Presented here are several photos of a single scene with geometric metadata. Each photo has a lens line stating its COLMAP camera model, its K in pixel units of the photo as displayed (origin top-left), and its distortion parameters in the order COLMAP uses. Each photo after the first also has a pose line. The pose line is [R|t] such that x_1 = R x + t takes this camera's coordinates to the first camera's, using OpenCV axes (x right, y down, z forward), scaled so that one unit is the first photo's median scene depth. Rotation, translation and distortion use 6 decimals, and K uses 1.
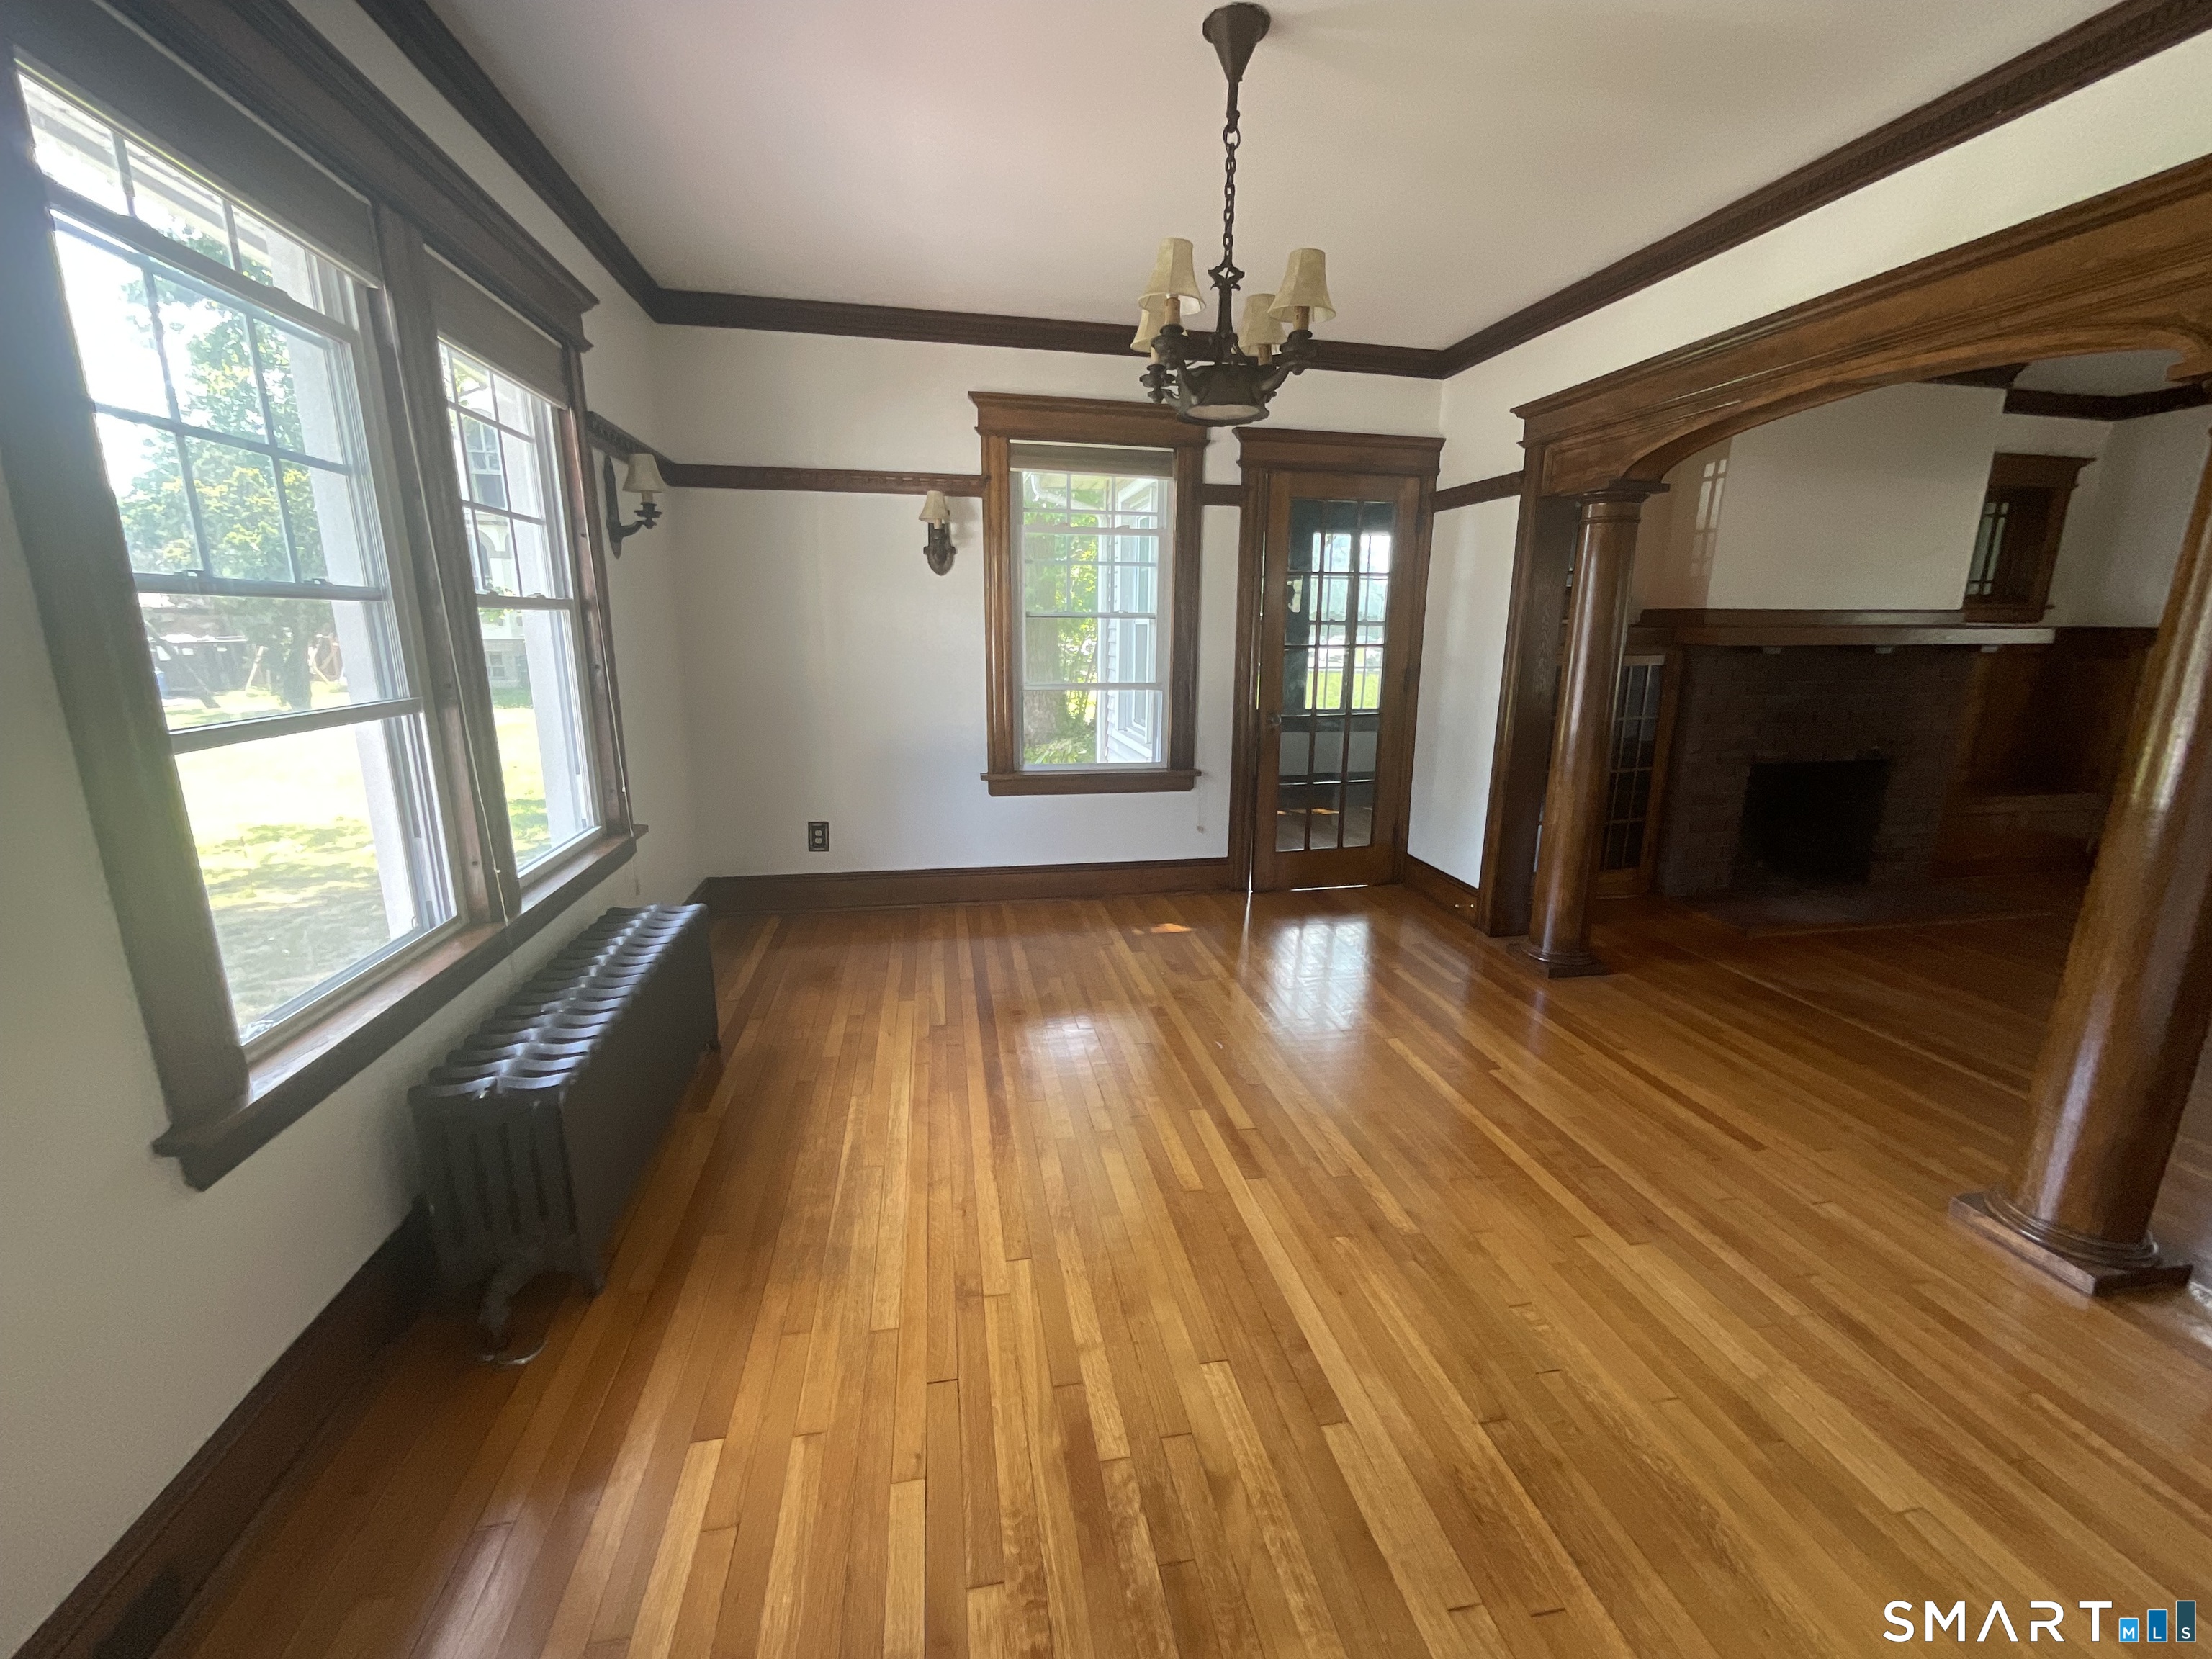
lens RADIAL K [[900.0, 0, 1101.8], [0, 900.0, 832.8], [0, 0, 1]] dist [0.002772, -0.000195]
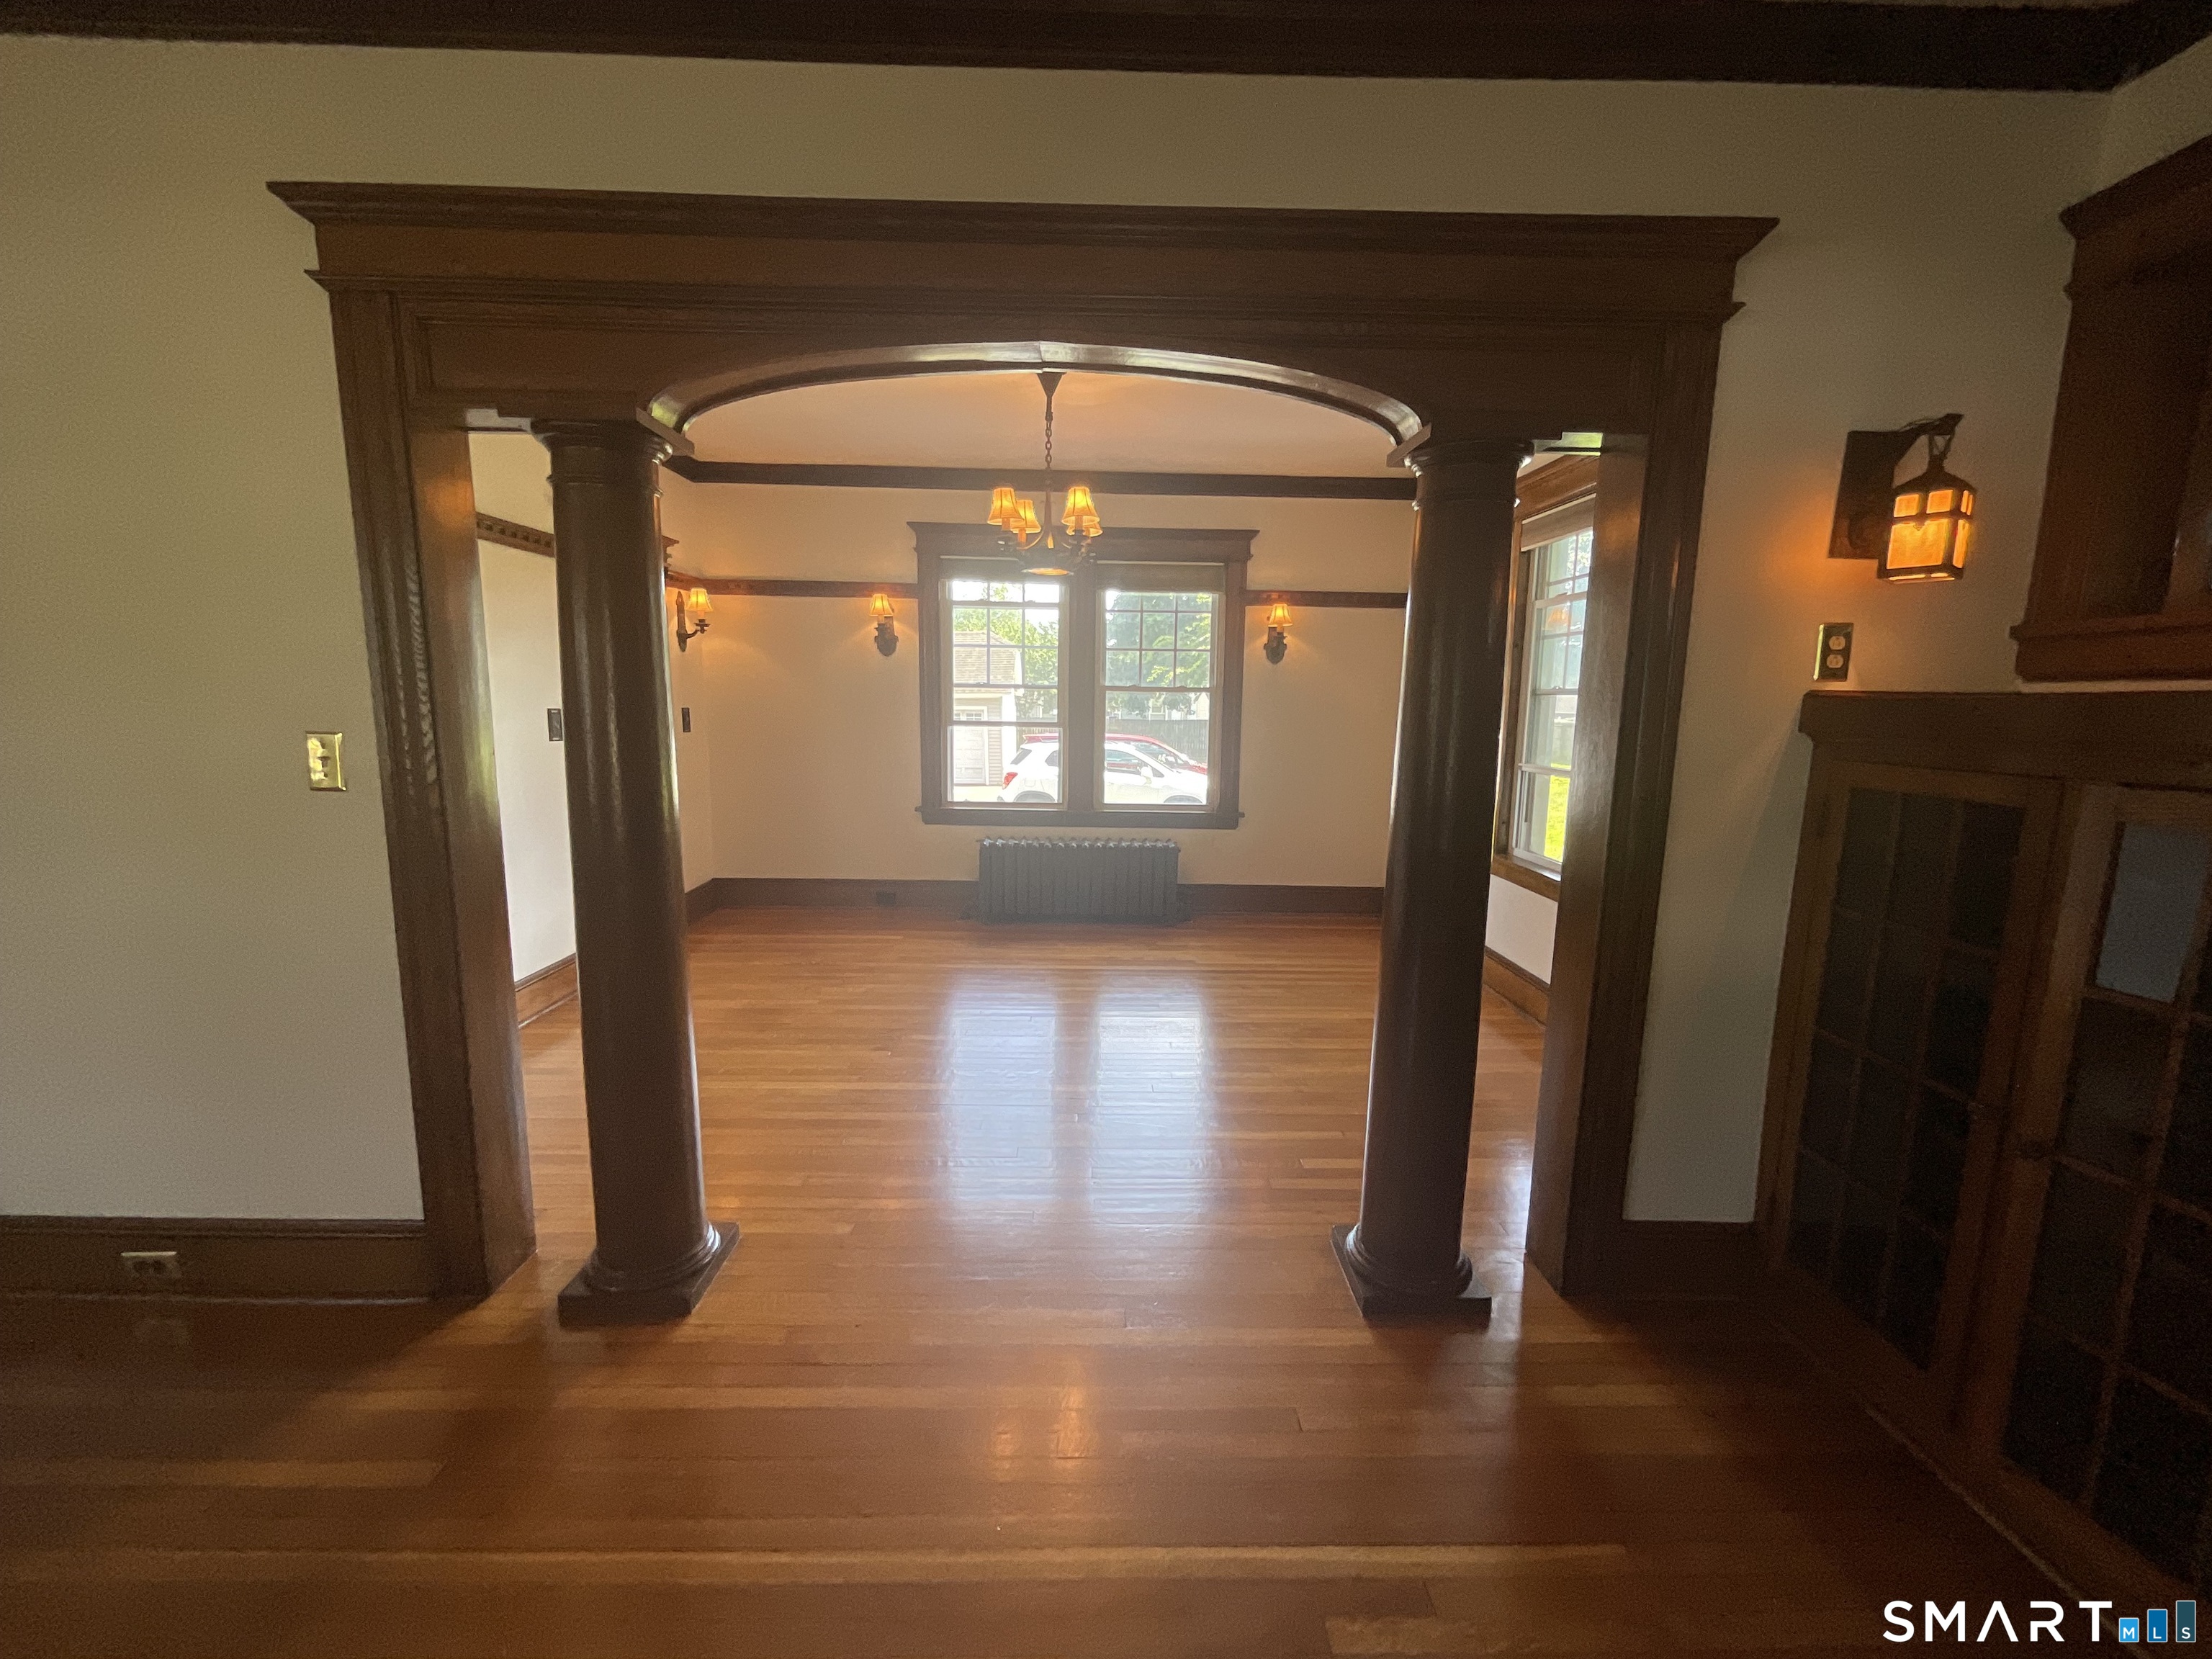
lens RADIAL K [[900.0, 0, 1103.4], [0, 900.0, 827.3], [0, 0, 1]] dist [0.002772, -0.000195]
pose [[-0.163249, 0.126344, -0.978461, 0.941525], [-0.242316, 0.956252, 0.163905, -0.152699], [0.956364, 0.263854, -0.125492, 0.726127]]
